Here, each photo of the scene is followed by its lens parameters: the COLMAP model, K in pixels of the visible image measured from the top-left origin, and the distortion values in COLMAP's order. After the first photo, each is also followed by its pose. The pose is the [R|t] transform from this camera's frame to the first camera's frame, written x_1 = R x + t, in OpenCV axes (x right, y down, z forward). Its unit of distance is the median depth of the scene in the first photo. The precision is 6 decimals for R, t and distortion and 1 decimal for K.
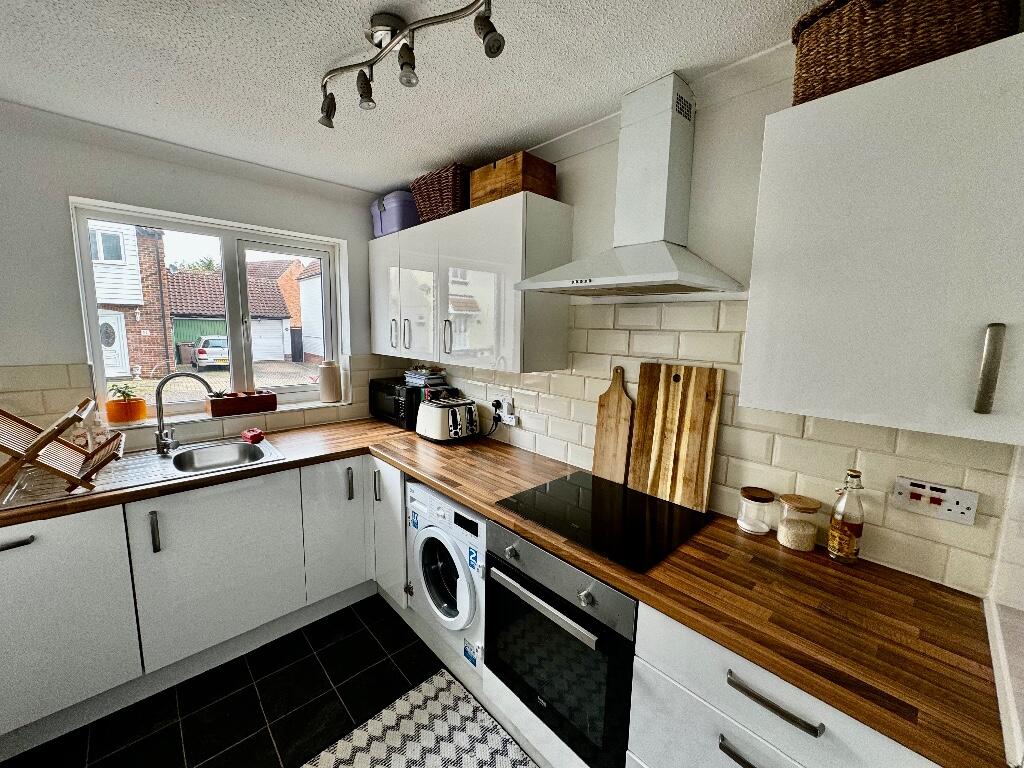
lens RADIAL K [[409.3, 0, 510.5], [0, 409.3, 383.3], [0, 0, 1]] dist [0.002868, 0.002574]
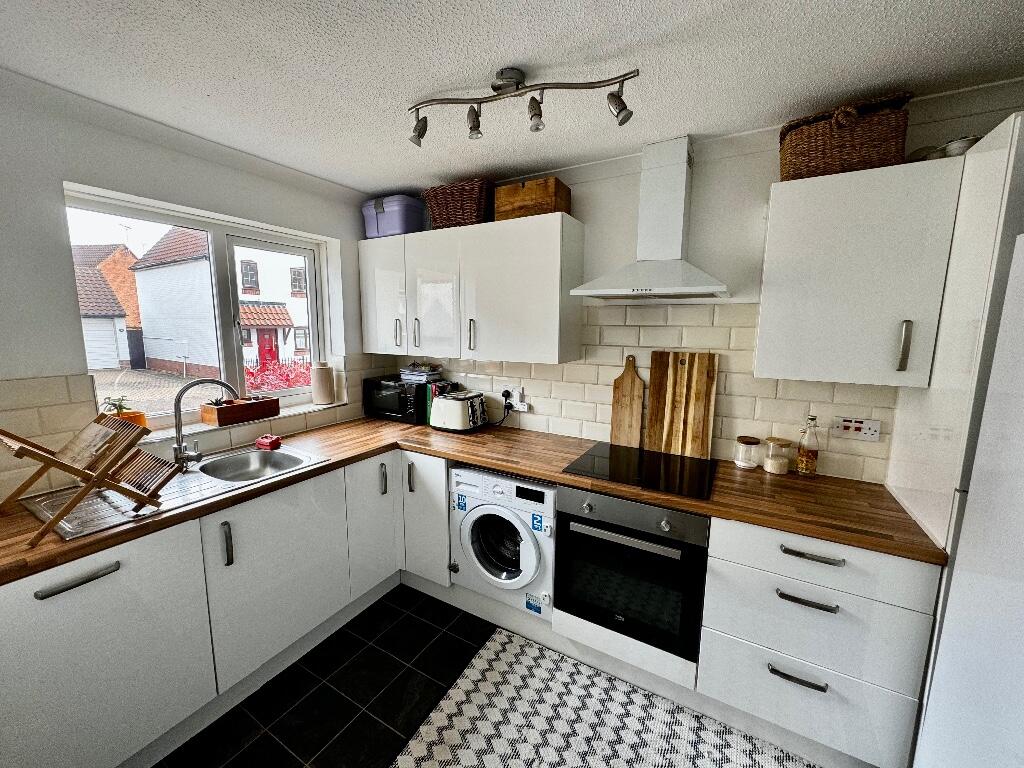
lens RADIAL K [[409.3, 0, 509.8], [0, 409.3, 383.2], [0, 0, 1]] dist [0.002868, 0.002574]
pose [[0.957298, -0.054592, 0.283902, -0.448758], [0.051820, 0.998507, 0.017272, 0.003072], [-0.284421, -0.001823, 0.958698, -0.099361]]
